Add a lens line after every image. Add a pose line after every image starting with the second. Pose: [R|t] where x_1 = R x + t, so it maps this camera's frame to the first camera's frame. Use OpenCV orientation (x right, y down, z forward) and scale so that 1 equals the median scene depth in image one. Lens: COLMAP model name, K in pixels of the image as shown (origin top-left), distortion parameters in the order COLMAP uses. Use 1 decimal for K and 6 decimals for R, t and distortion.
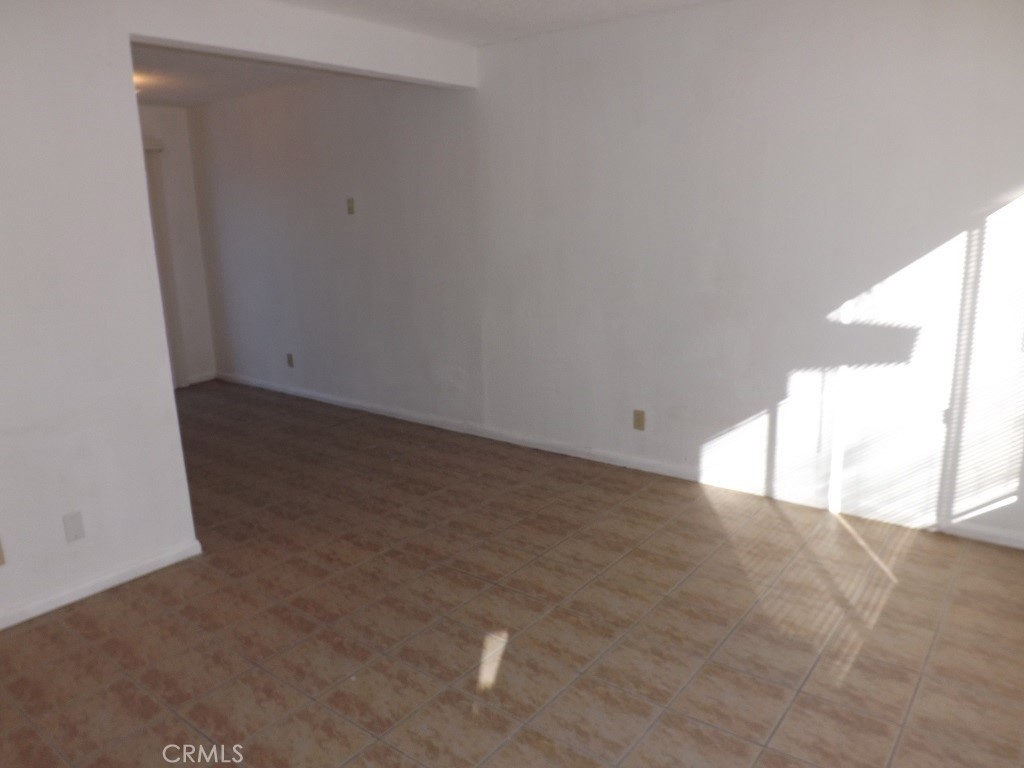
lens RADIAL K [[738.9, 0, 520.5], [0, 738.9, 391.5], [0, 0, 1]] dist [-0.068791, 0.018299]
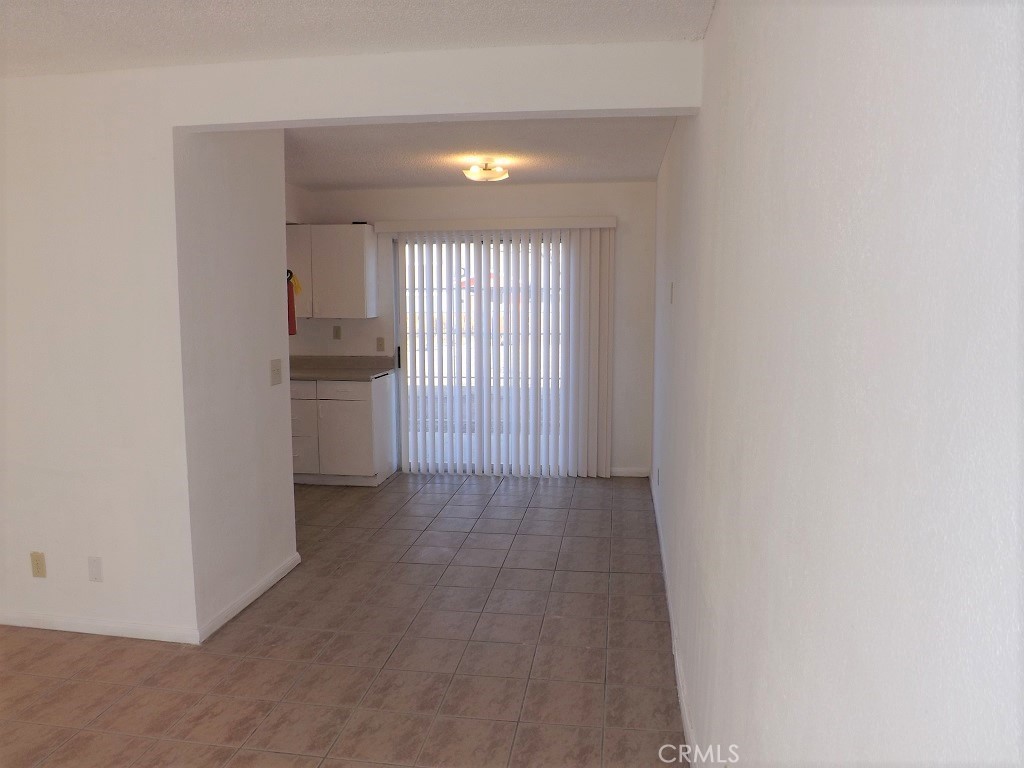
lens RADIAL K [[738.9, 0, 520.5], [0, 738.9, 391.5], [0, 0, 1]] dist [-0.068791, 0.018299]
pose [[0.490707, 0.144619, -0.859239, 0.575419], [-0.220872, 0.974566, 0.037890, -0.248032], [0.842865, 0.171189, 0.510169, 0.832344]]
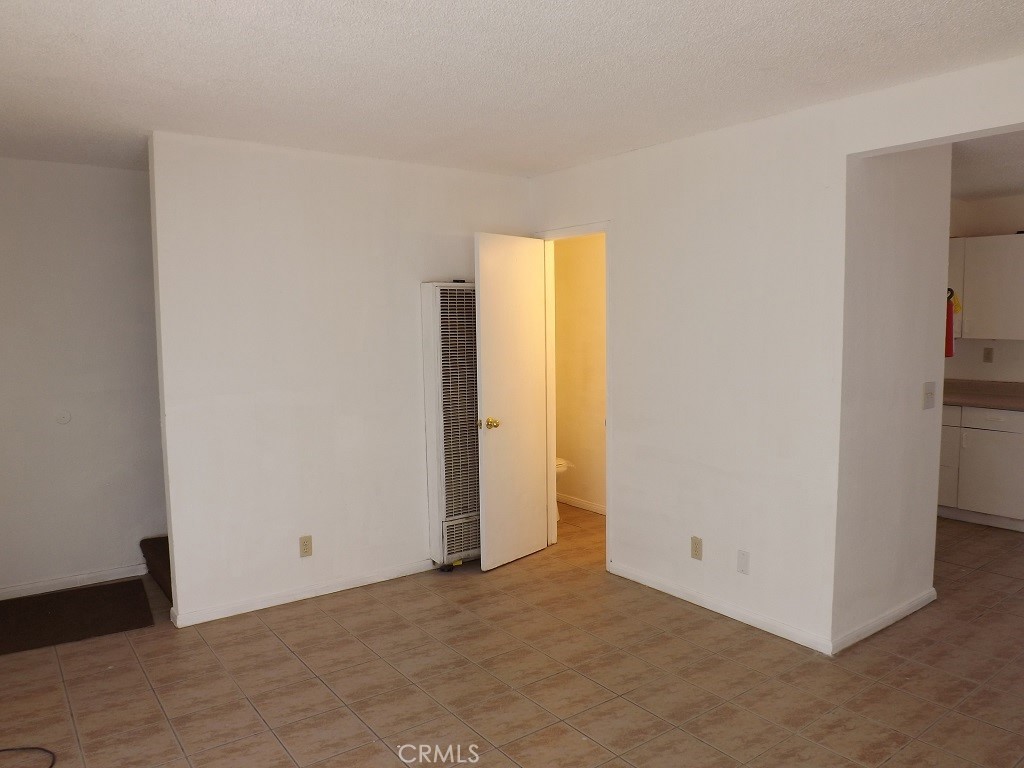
lens RADIAL K [[738.9, 0, 520.5], [0, 738.9, 391.5], [0, 0, 1]] dist [-0.068791, 0.018299]
pose [[-0.274191, 0.132024, -0.952570, 0.596421], [-0.201270, 0.960716, 0.191088, -0.238520], [0.940378, 0.244118, -0.236847, 0.766543]]
